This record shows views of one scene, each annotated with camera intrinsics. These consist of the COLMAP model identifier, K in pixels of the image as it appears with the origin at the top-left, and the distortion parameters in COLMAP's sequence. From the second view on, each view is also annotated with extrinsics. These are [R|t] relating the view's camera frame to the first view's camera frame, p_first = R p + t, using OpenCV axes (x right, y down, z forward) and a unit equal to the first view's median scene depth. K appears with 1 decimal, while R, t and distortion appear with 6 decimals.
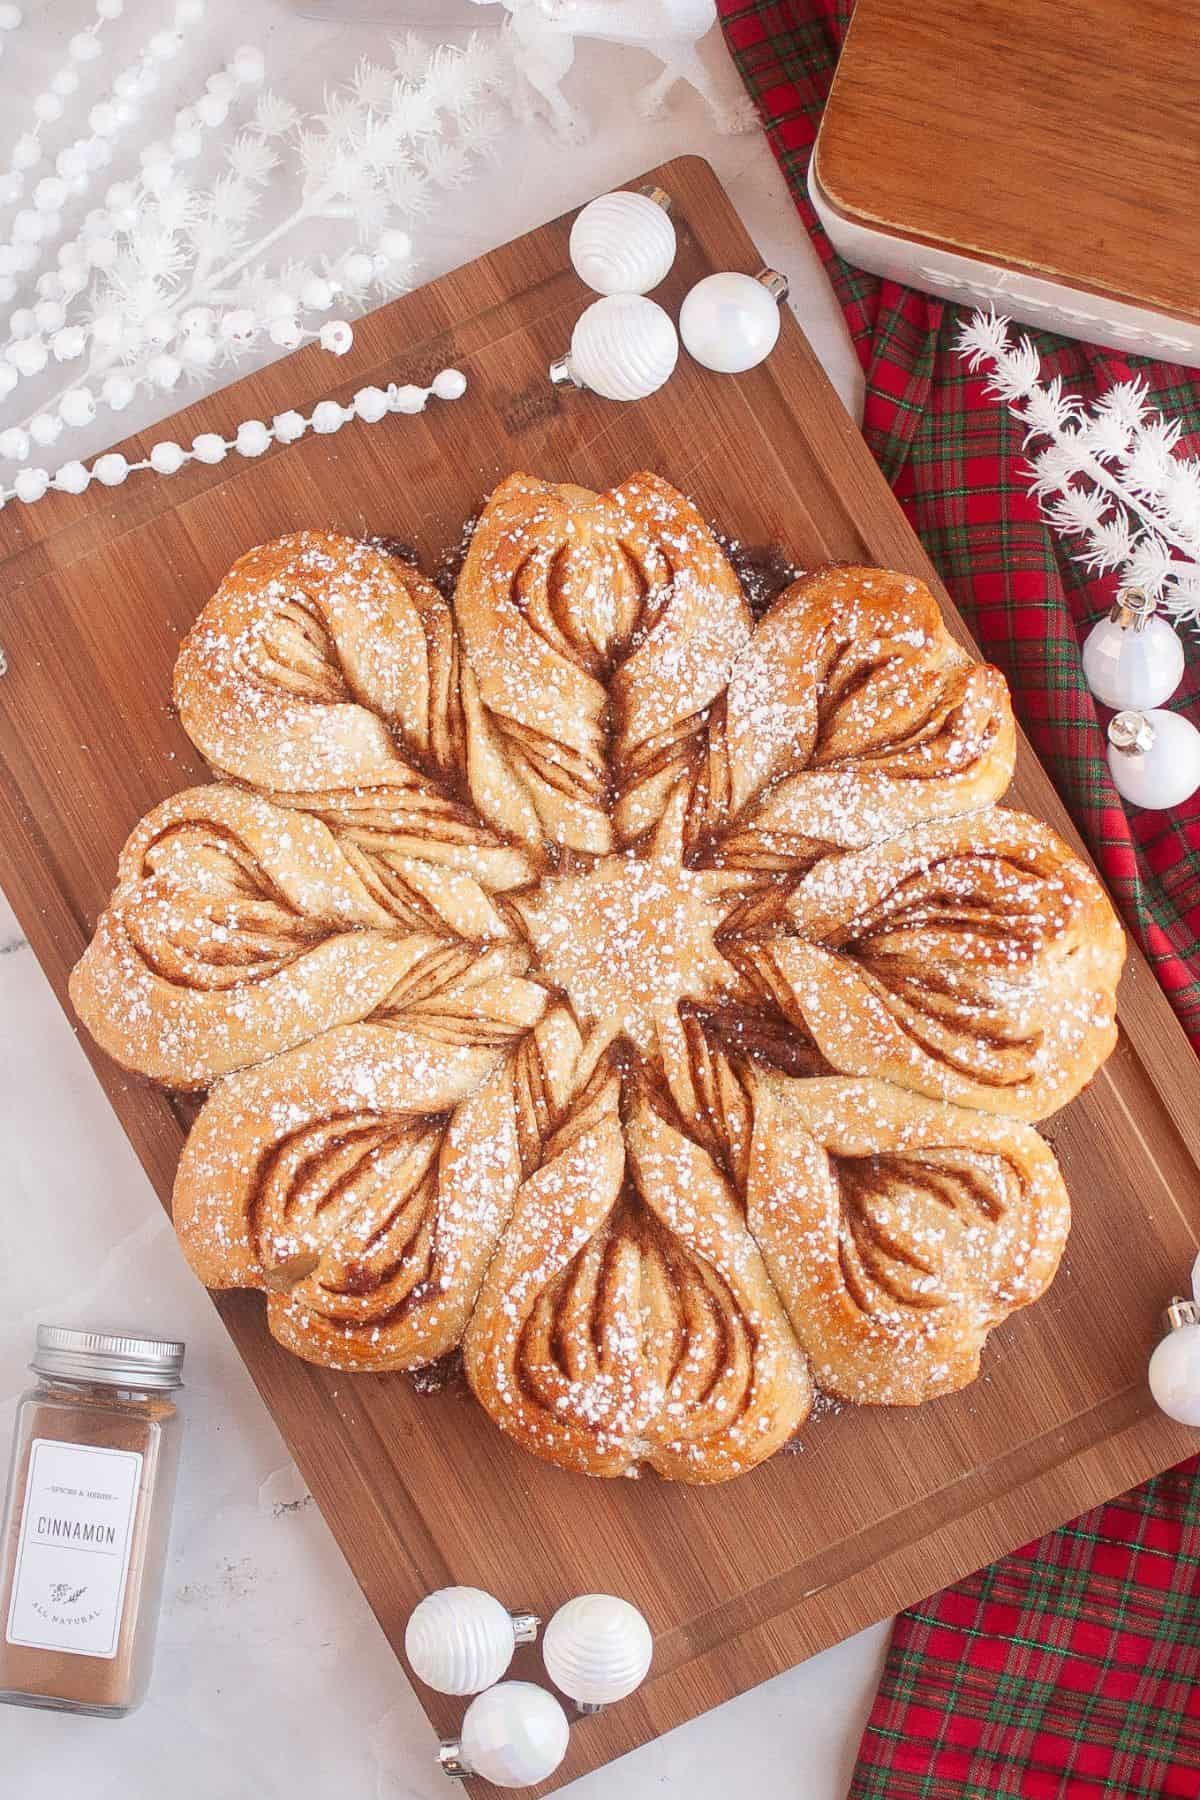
lens RADIAL K [[3561.6, 0, 609.2], [0, 3561.6, 907.6], [0, 0, 1]] dist [-0.110640, 0.000000]
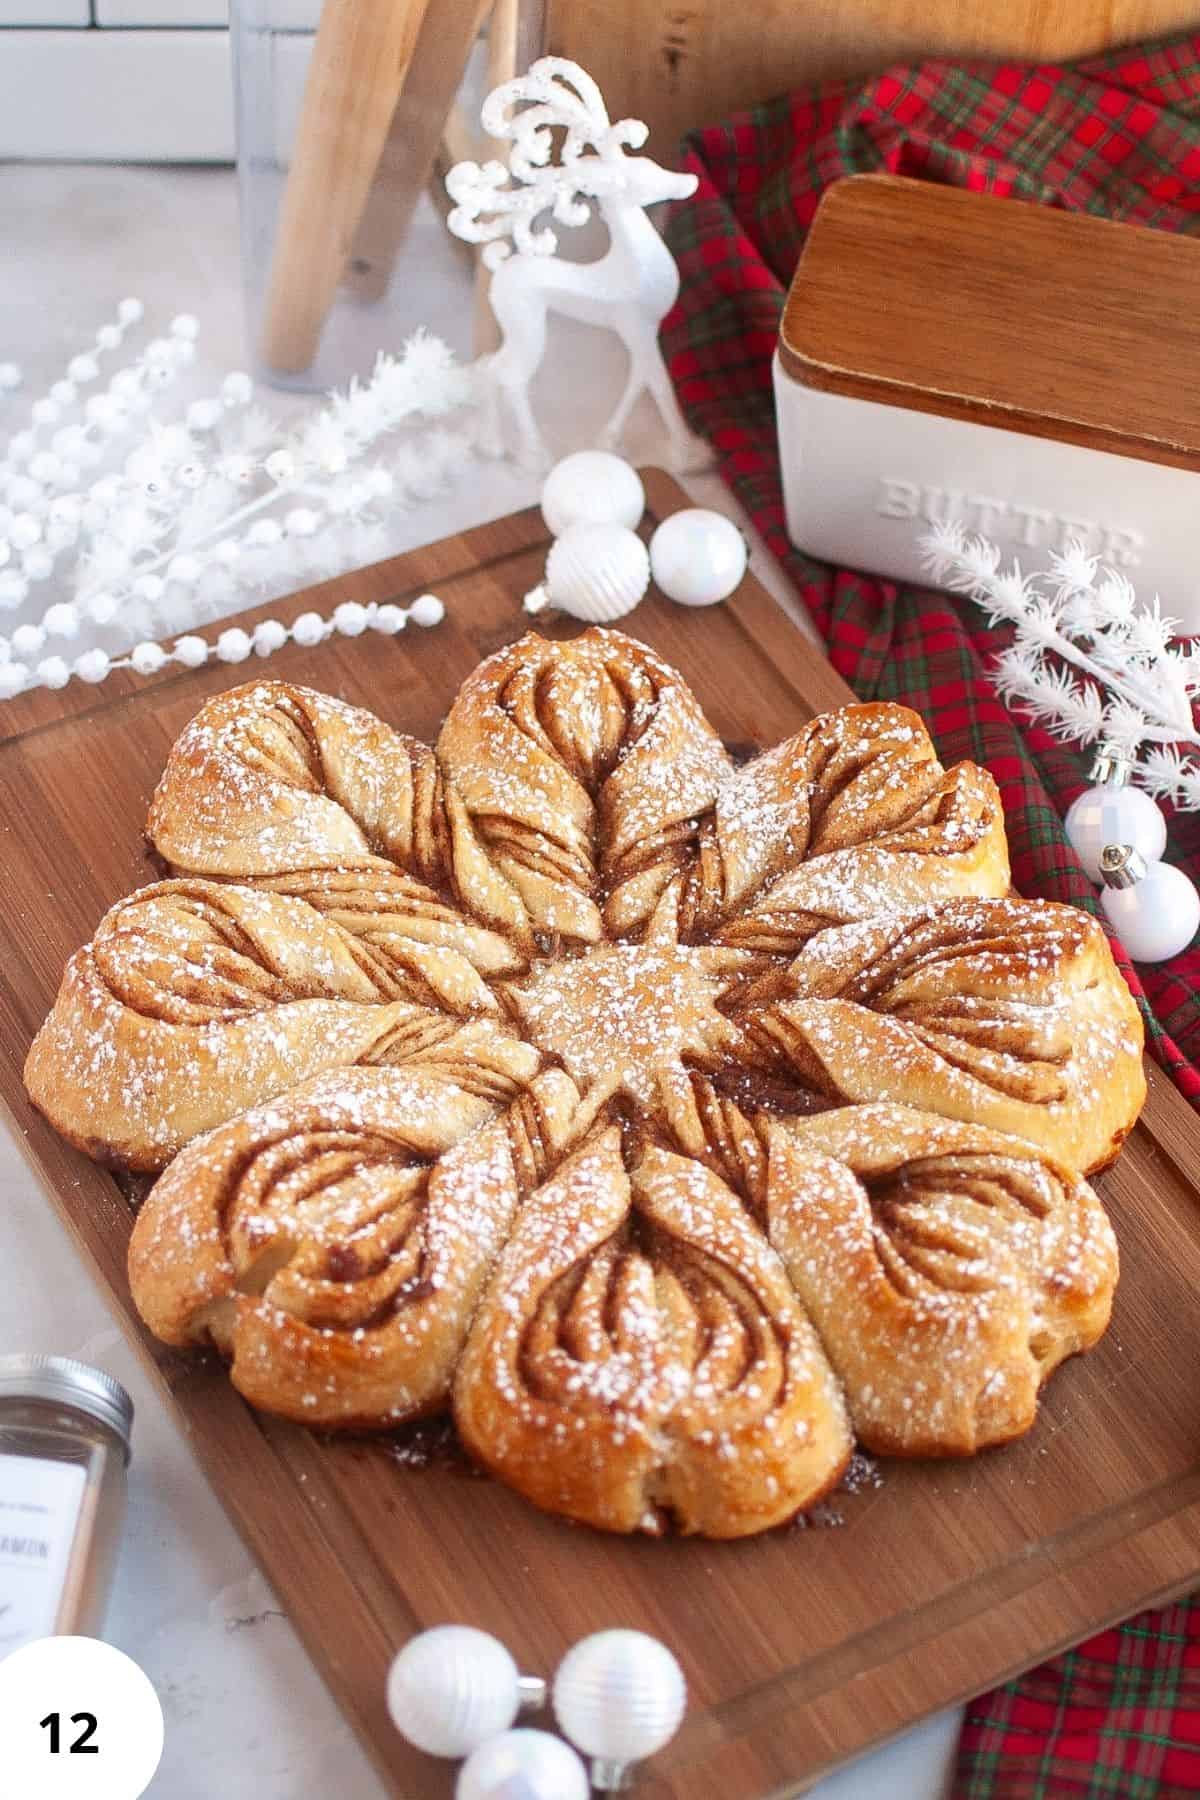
lens RADIAL K [[3561.6, 0, 603.7], [0, 3561.6, 909.2], [0, 0, 1]] dist [-0.110640, 0.000000]
pose [[0.998040, 0.006323, 0.062260, -0.059772], [0.029449, 0.830383, -0.556415, 0.517743], [-0.055218, 0.557158, 0.828569, 0.202520]]
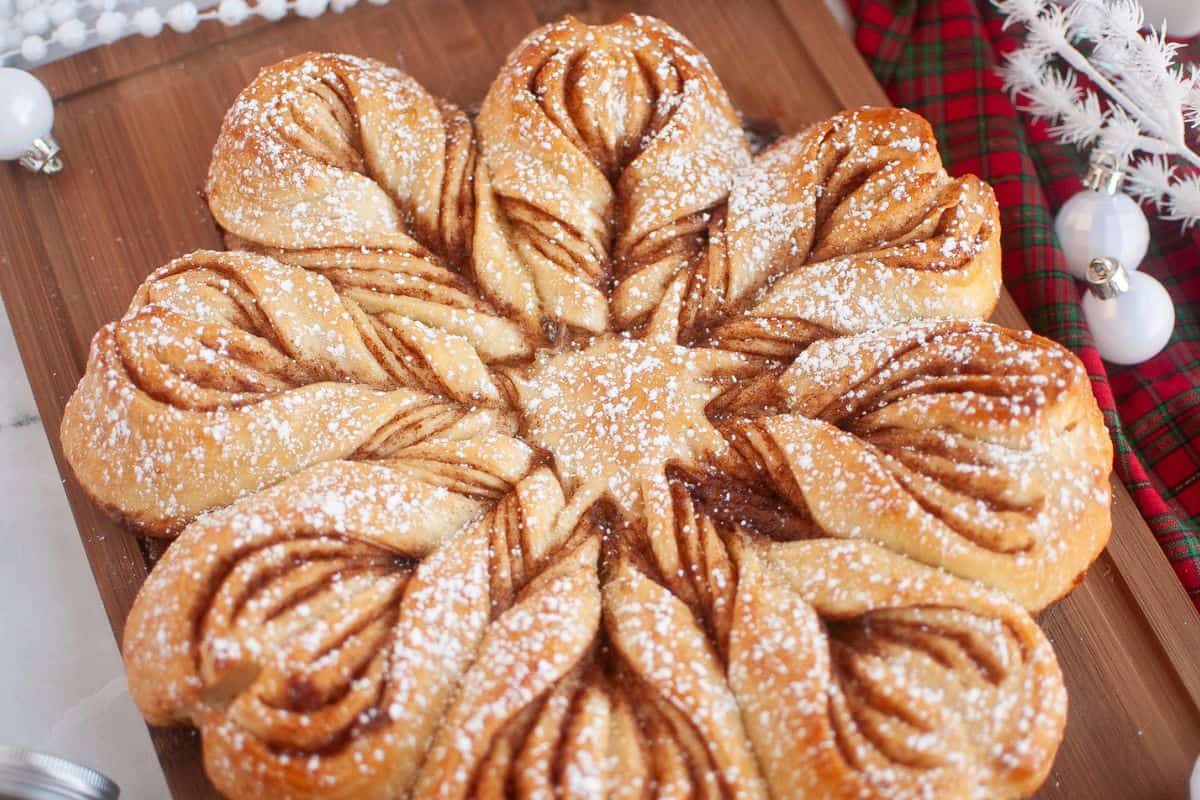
lens RADIAL K [[1881.1, 0, 599.0], [0, 1881.1, 391.9], [0, 0, 1]] dist [-0.177082, 0.000000]
pose [[0.997579, 0.068011, -0.014545, 0.007270], [-0.068703, 0.931147, -0.358113, 0.194026], [-0.010812, 0.358245, 0.933565, 0.513877]]
